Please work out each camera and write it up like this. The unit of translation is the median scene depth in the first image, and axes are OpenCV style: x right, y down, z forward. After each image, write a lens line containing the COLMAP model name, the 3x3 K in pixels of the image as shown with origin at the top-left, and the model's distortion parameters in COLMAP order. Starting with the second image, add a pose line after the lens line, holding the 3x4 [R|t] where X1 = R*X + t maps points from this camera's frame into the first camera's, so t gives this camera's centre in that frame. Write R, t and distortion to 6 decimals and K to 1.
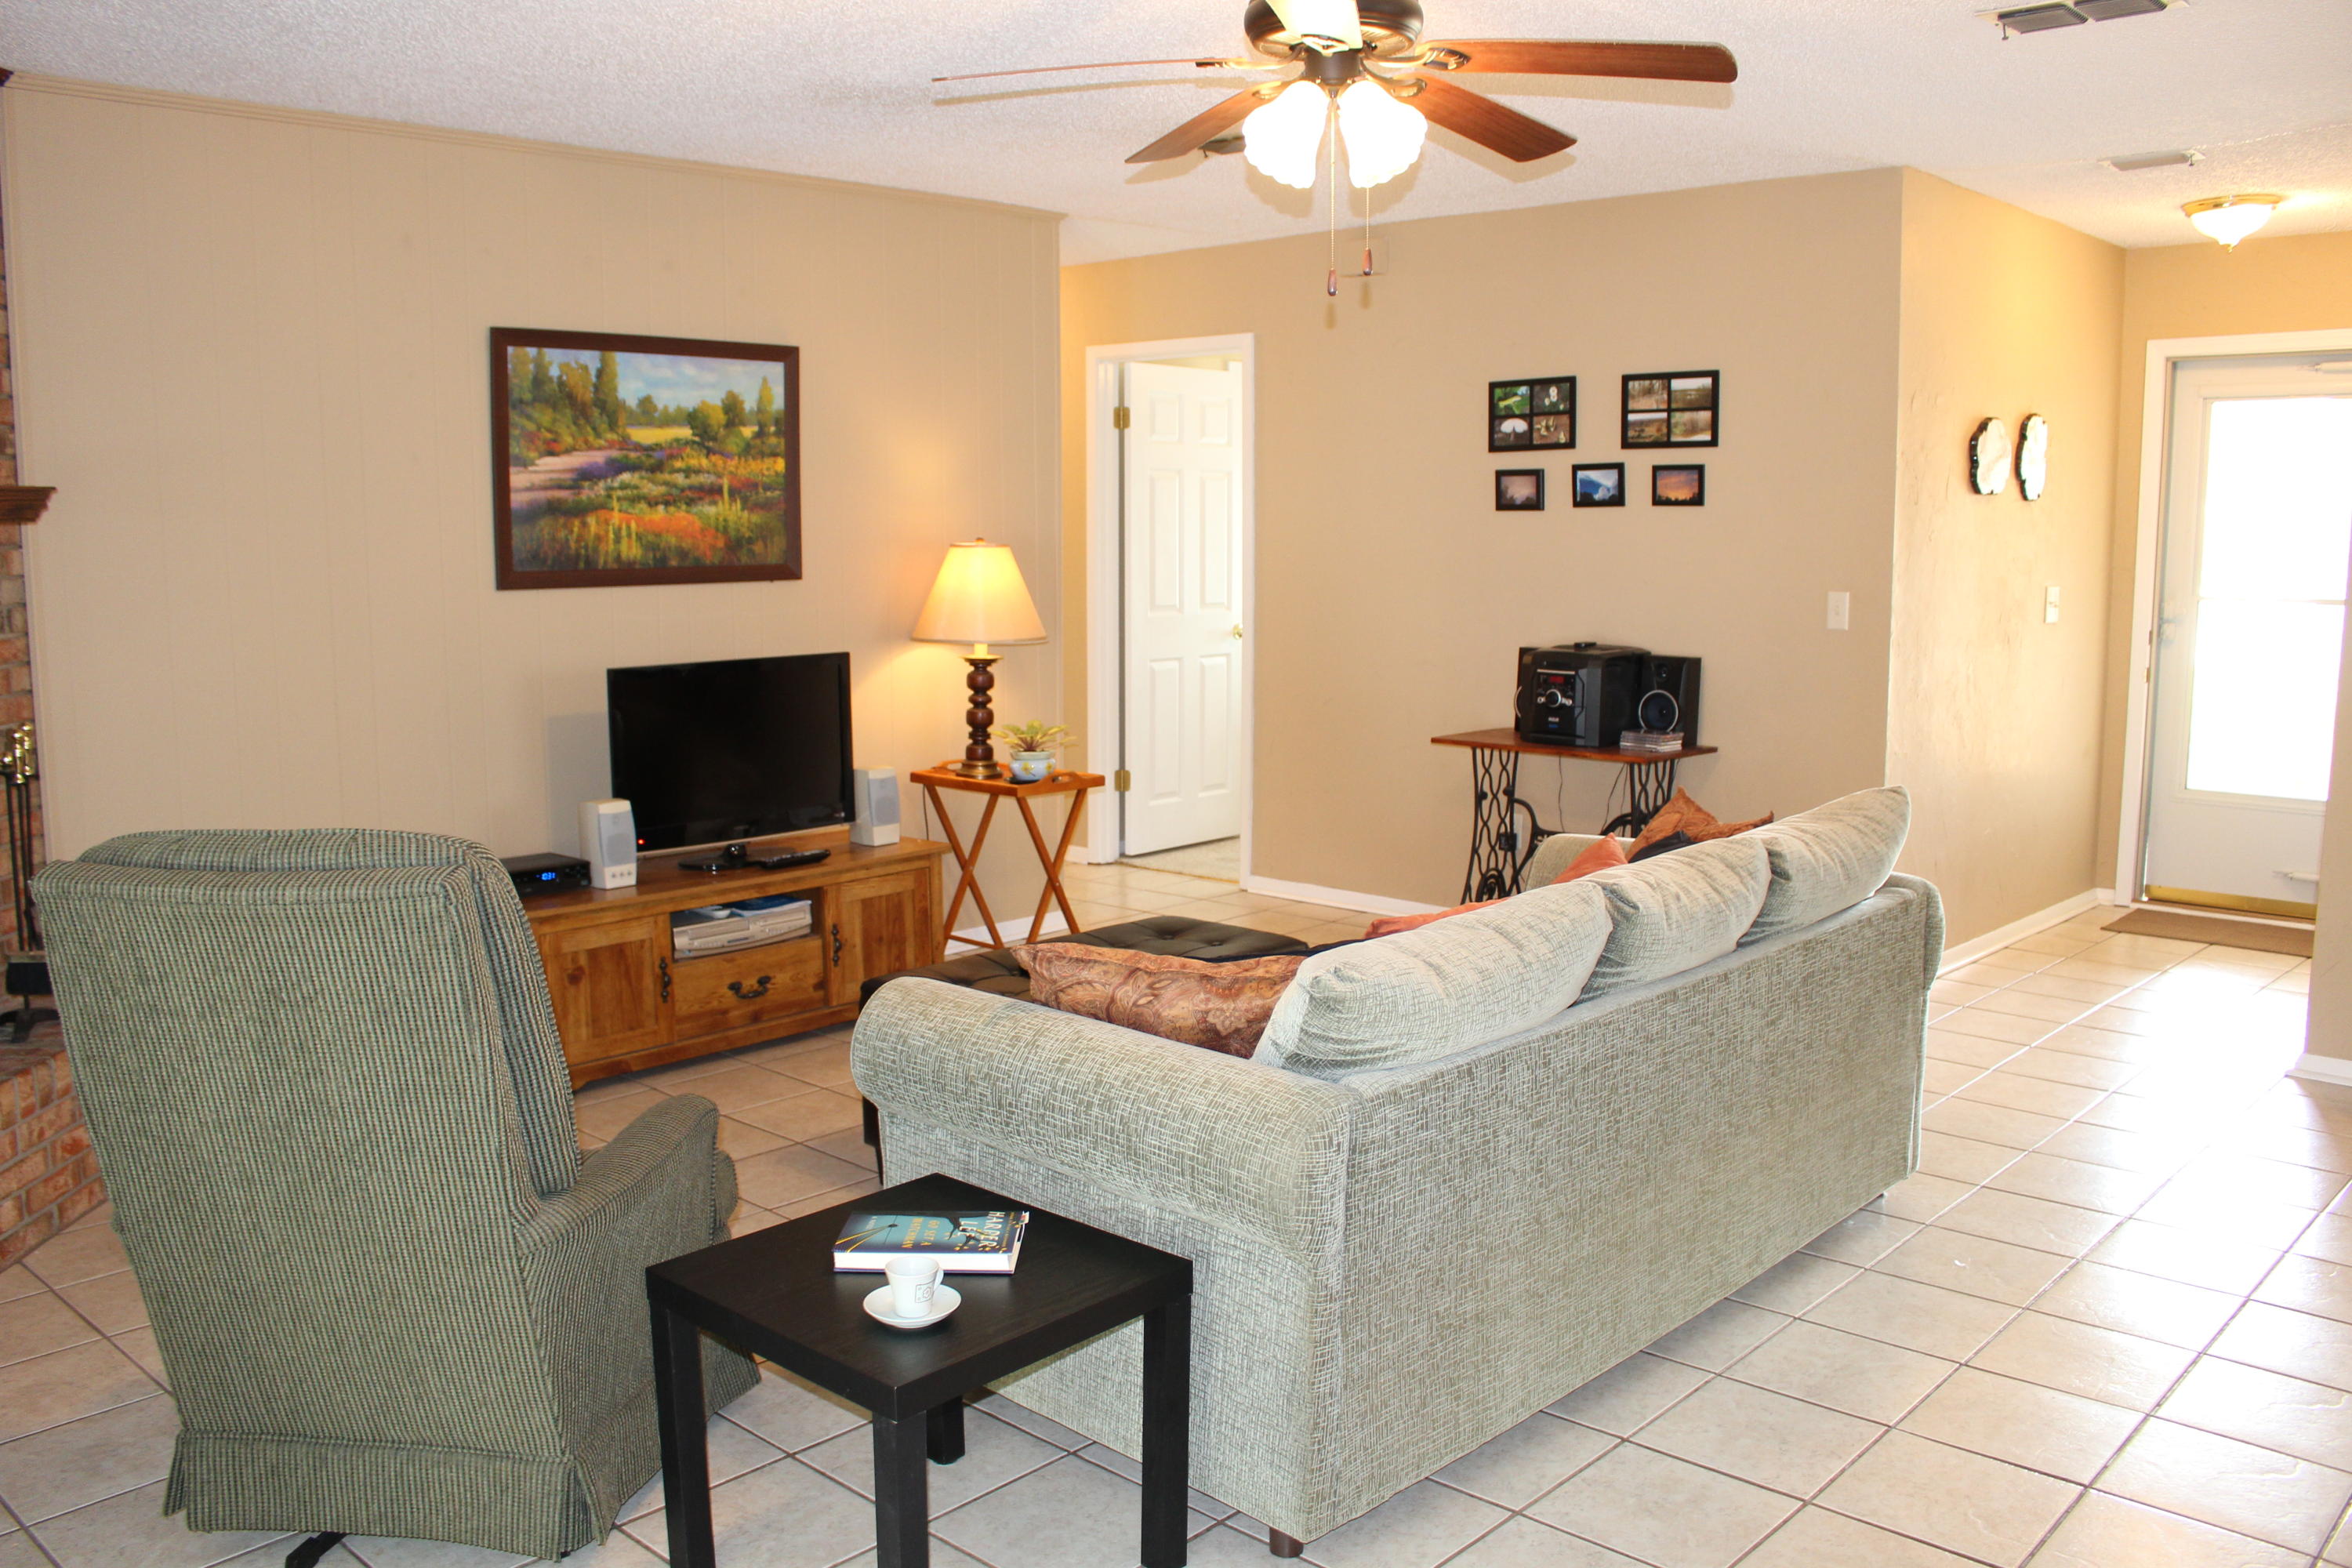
lens RADIAL K [[1932.2, 0, 1151.9], [0, 1932.2, 794.6], [0, 0, 1]] dist [-0.156009, 0.130888]
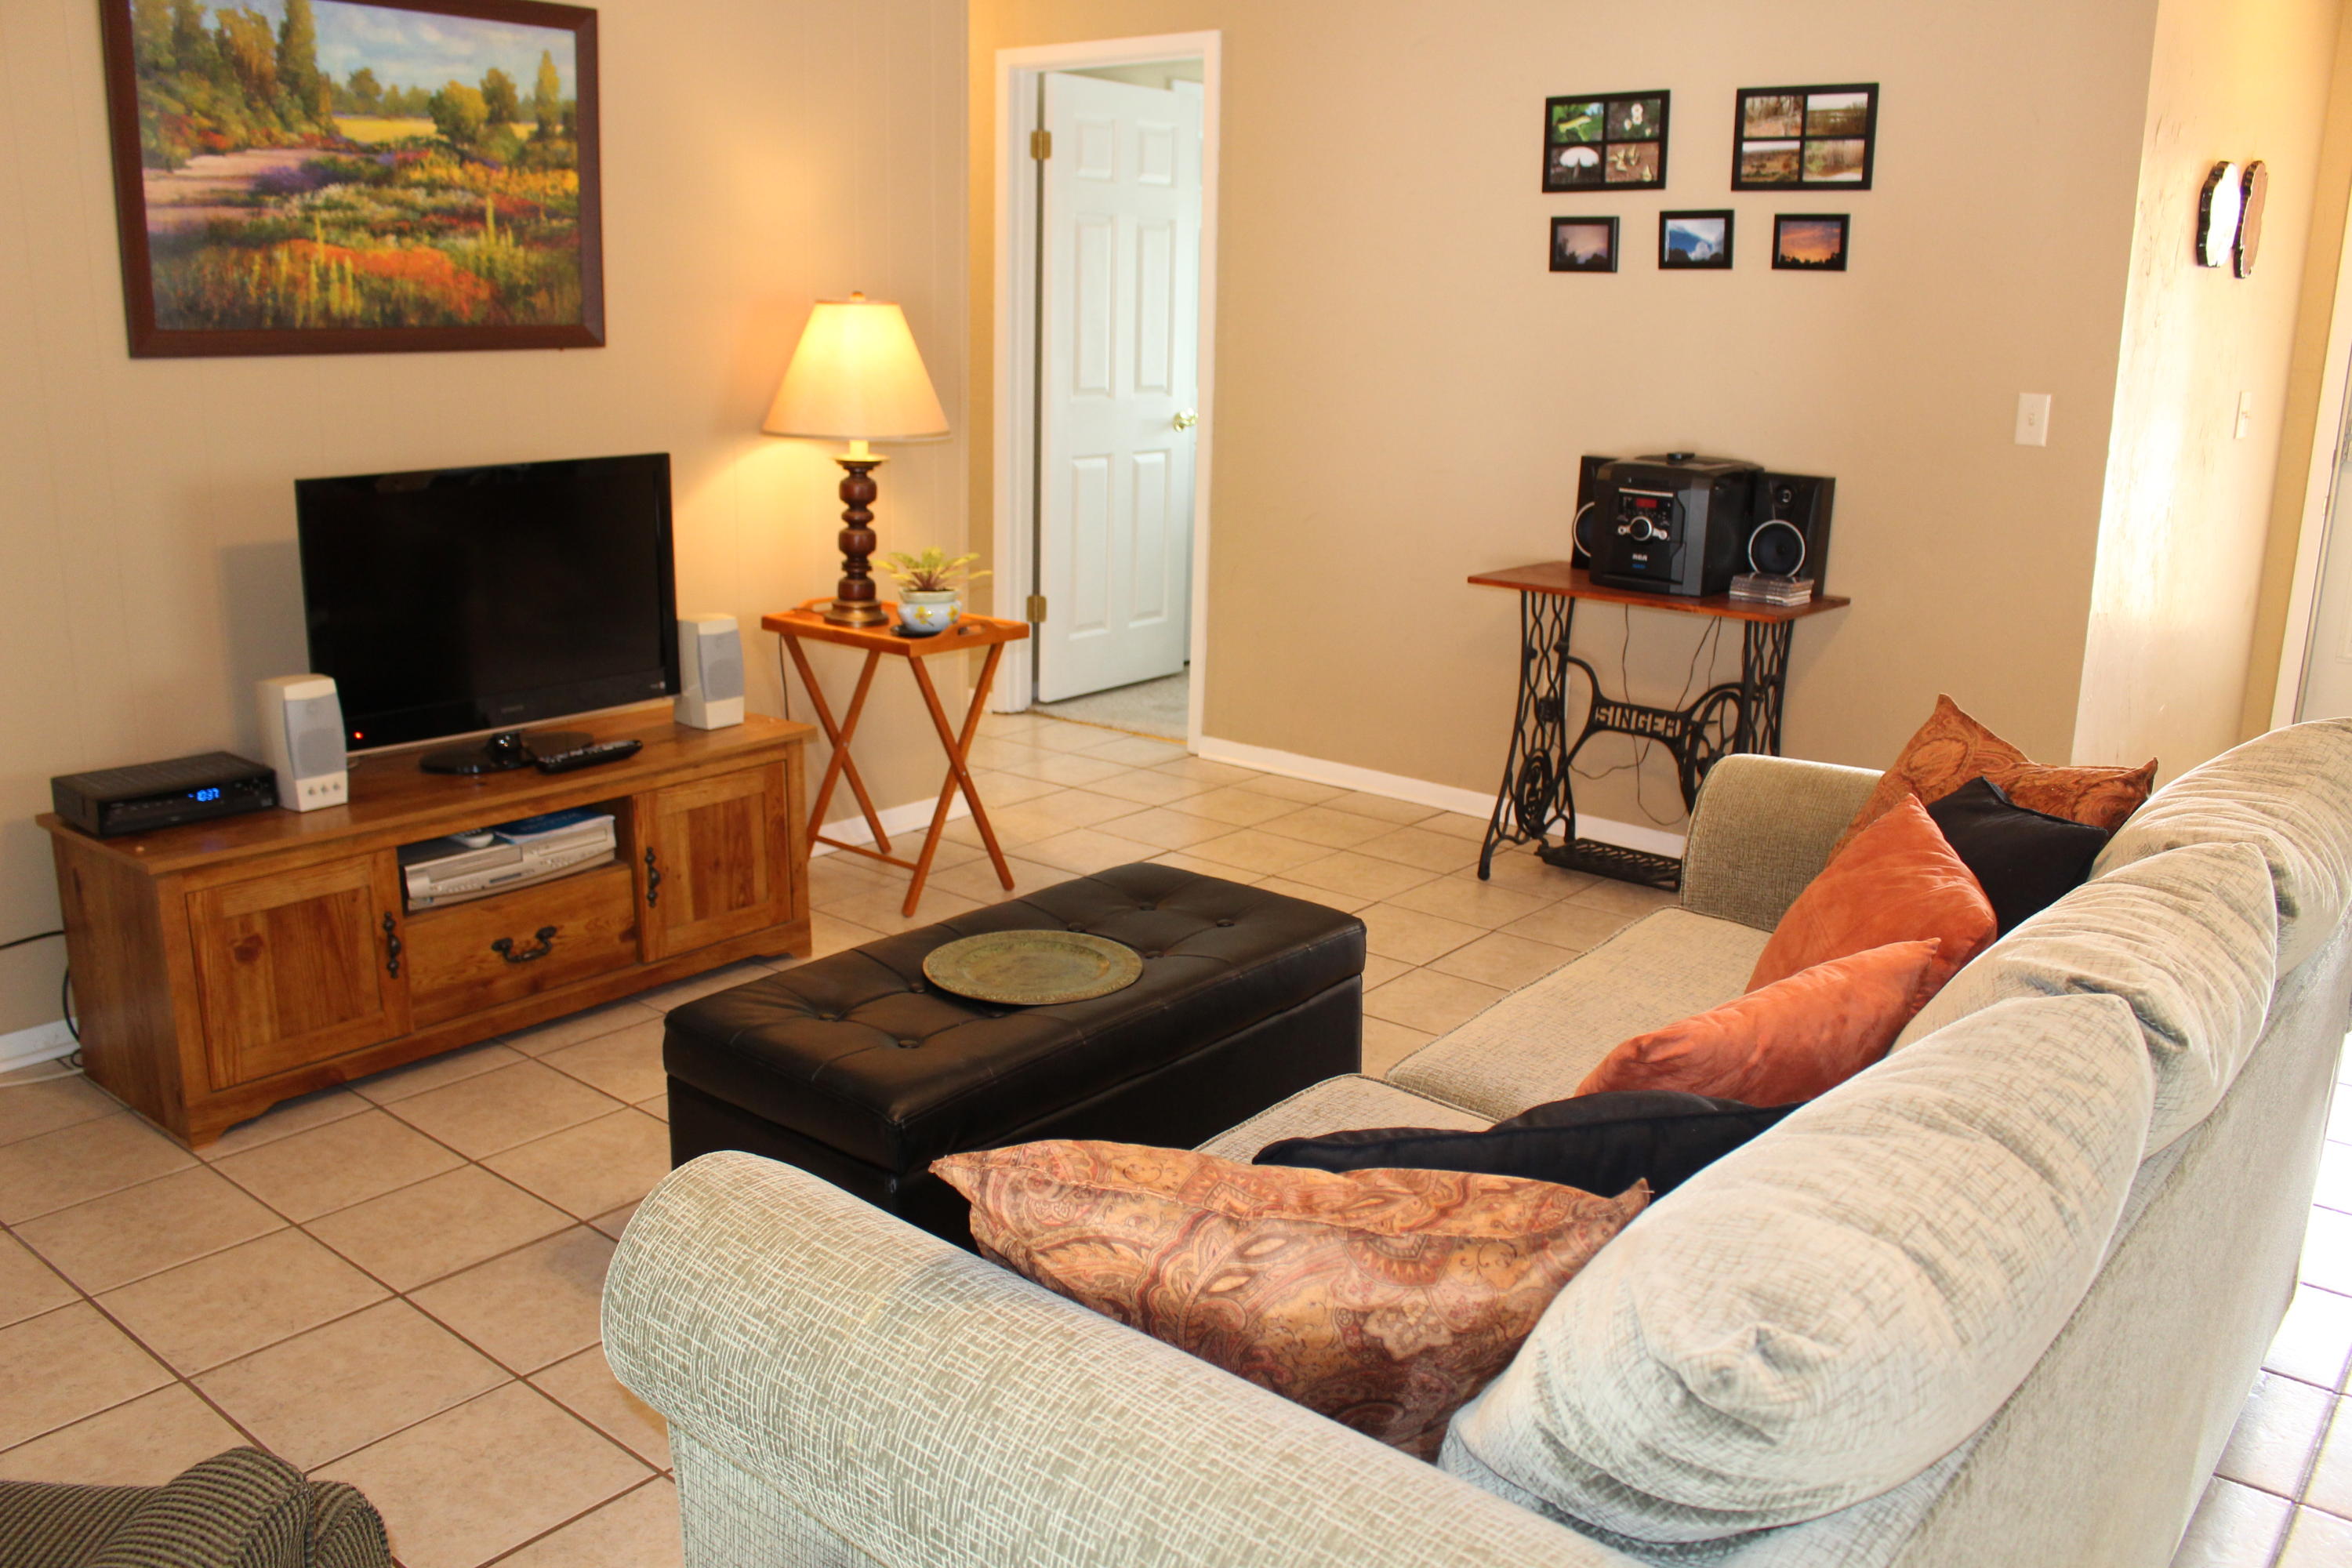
lens RADIAL K [[1932.2, 0, 1152.8], [0, 1932.2, 782.1], [0, 0, 1]] dist [-0.156009, 0.130888]
pose [[0.997917, 0.005094, 0.064304, -0.025933], [-0.011907, 0.994293, 0.106013, -0.030130], [-0.063397, -0.106558, 0.992283, 0.286010]]
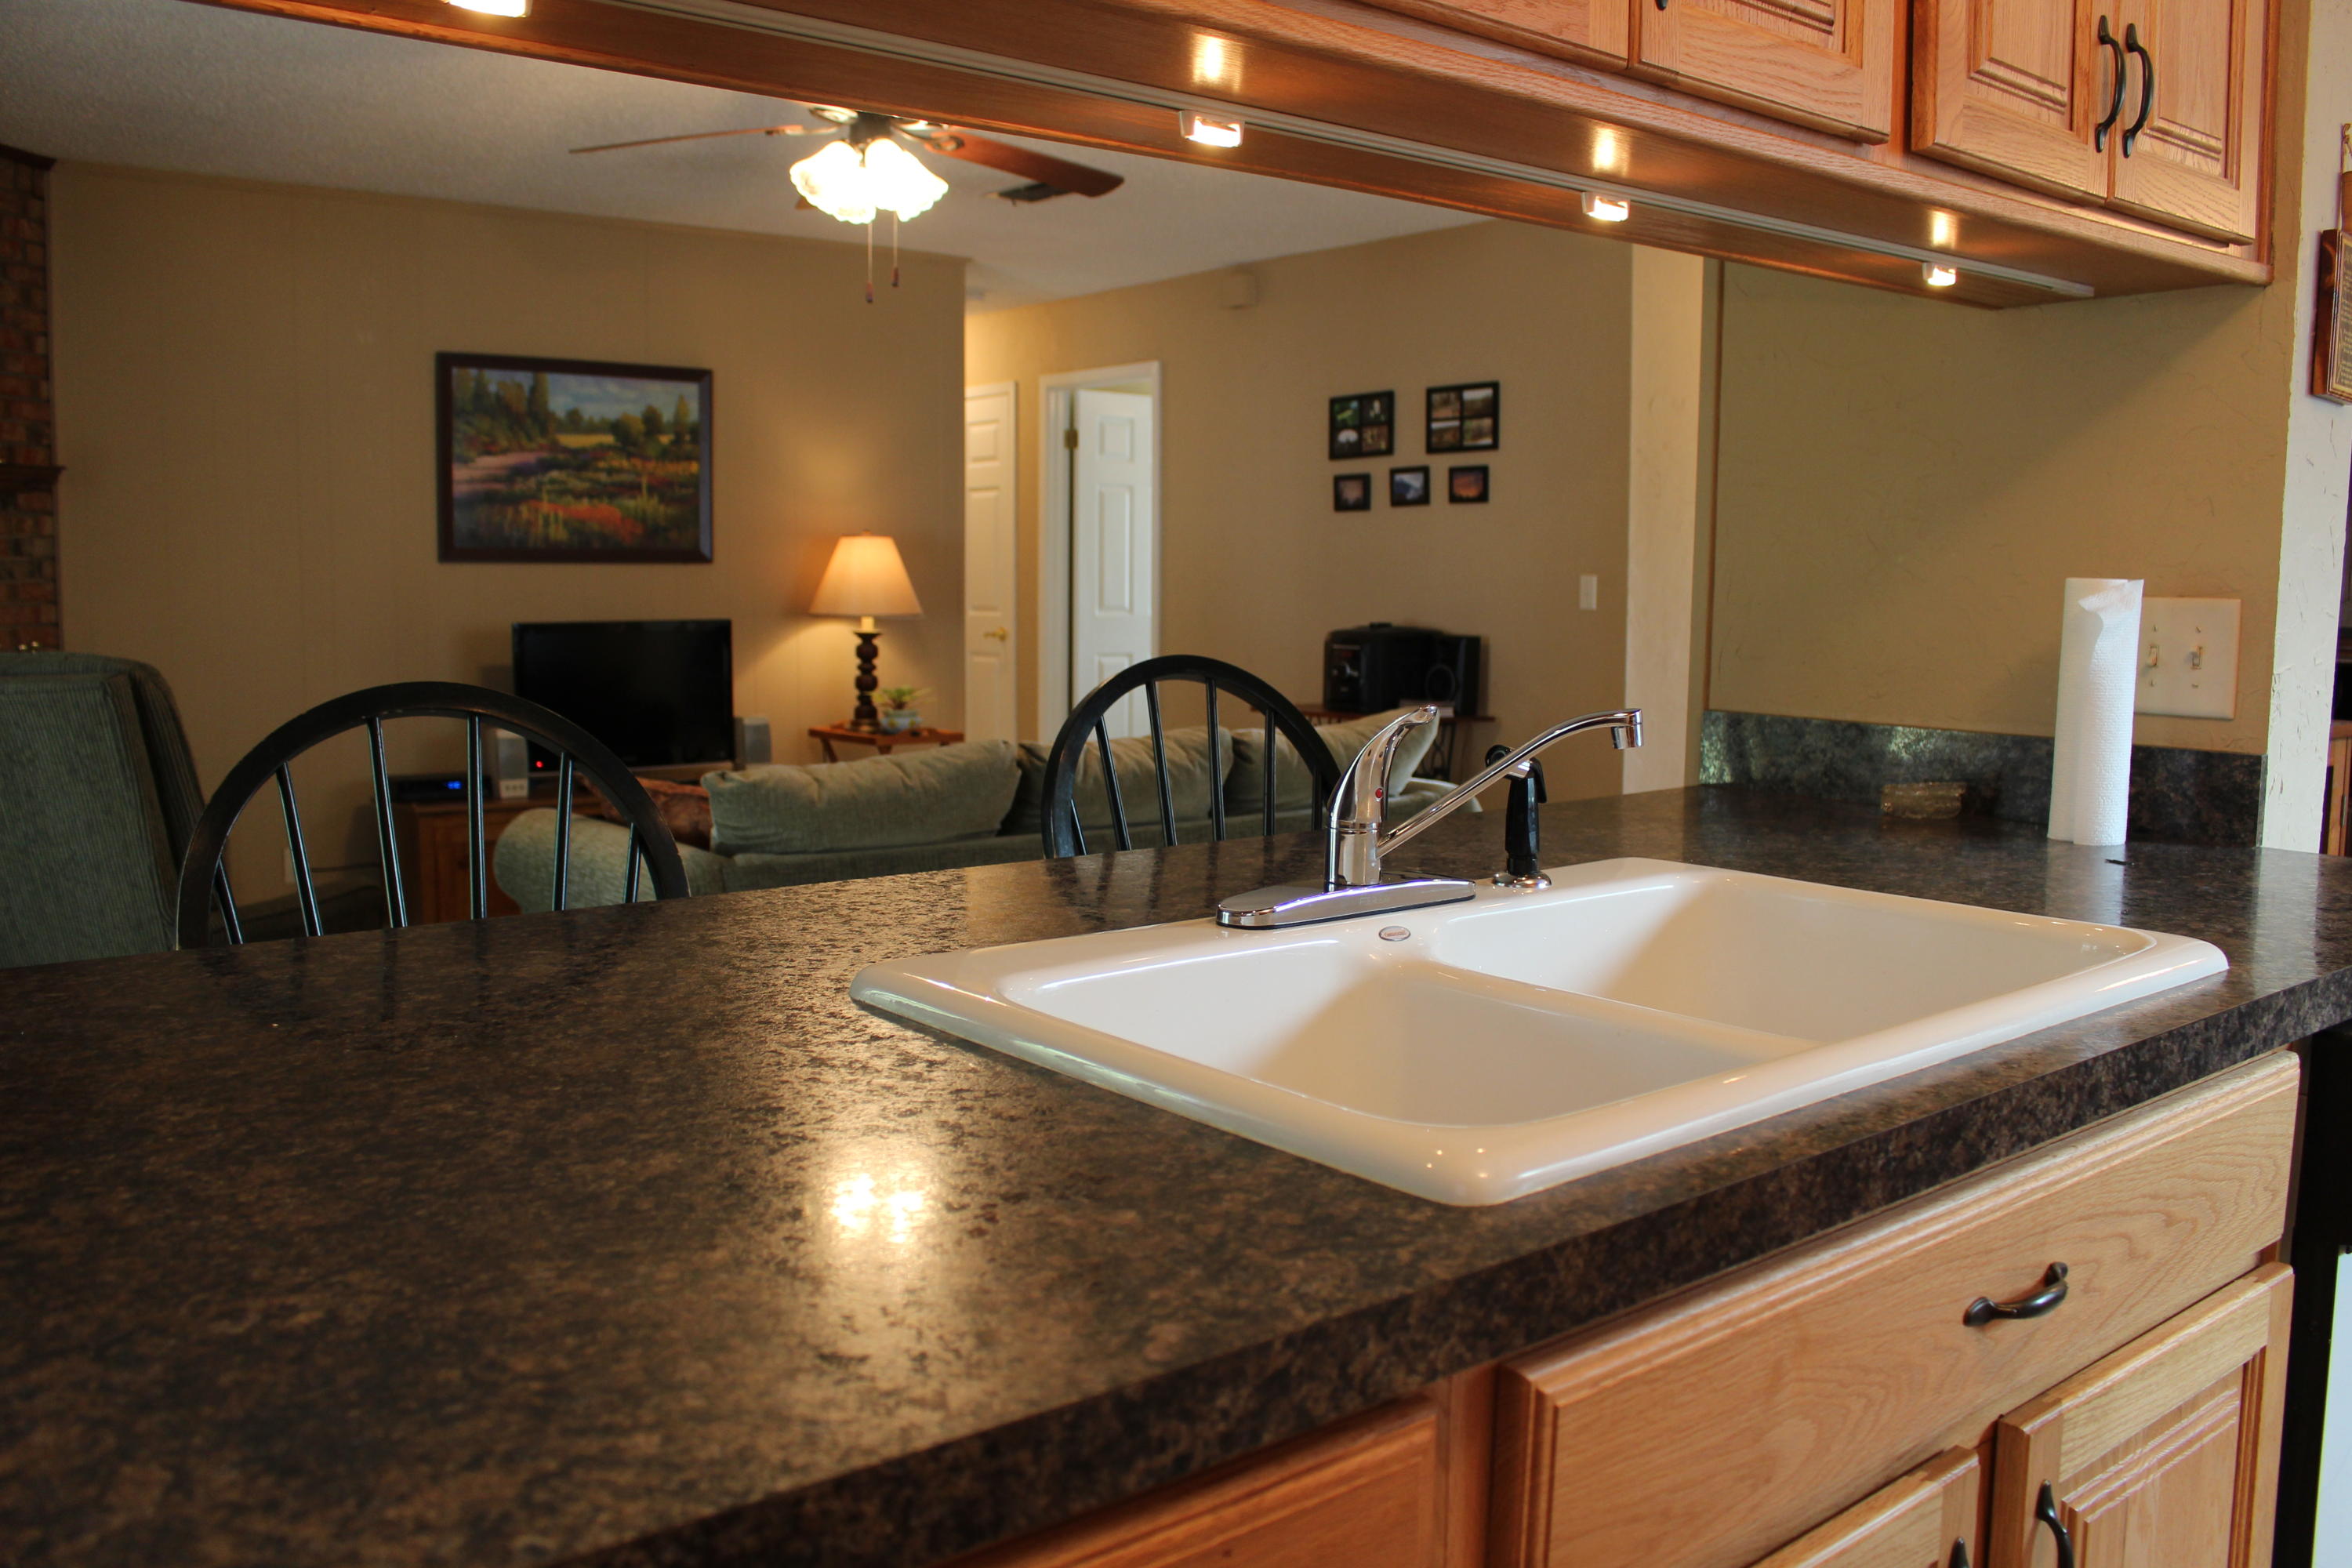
lens RADIAL K [[1932.2, 0, 1157.2], [0, 1932.2, 797.2], [0, 0, 1]] dist [-0.156009, 0.130888]
pose [[0.990548, 0.023590, -0.135120, 0.267740], [-0.027602, 0.999230, -0.027893, 0.062616], [0.134358, 0.031359, 0.990437, -0.150178]]
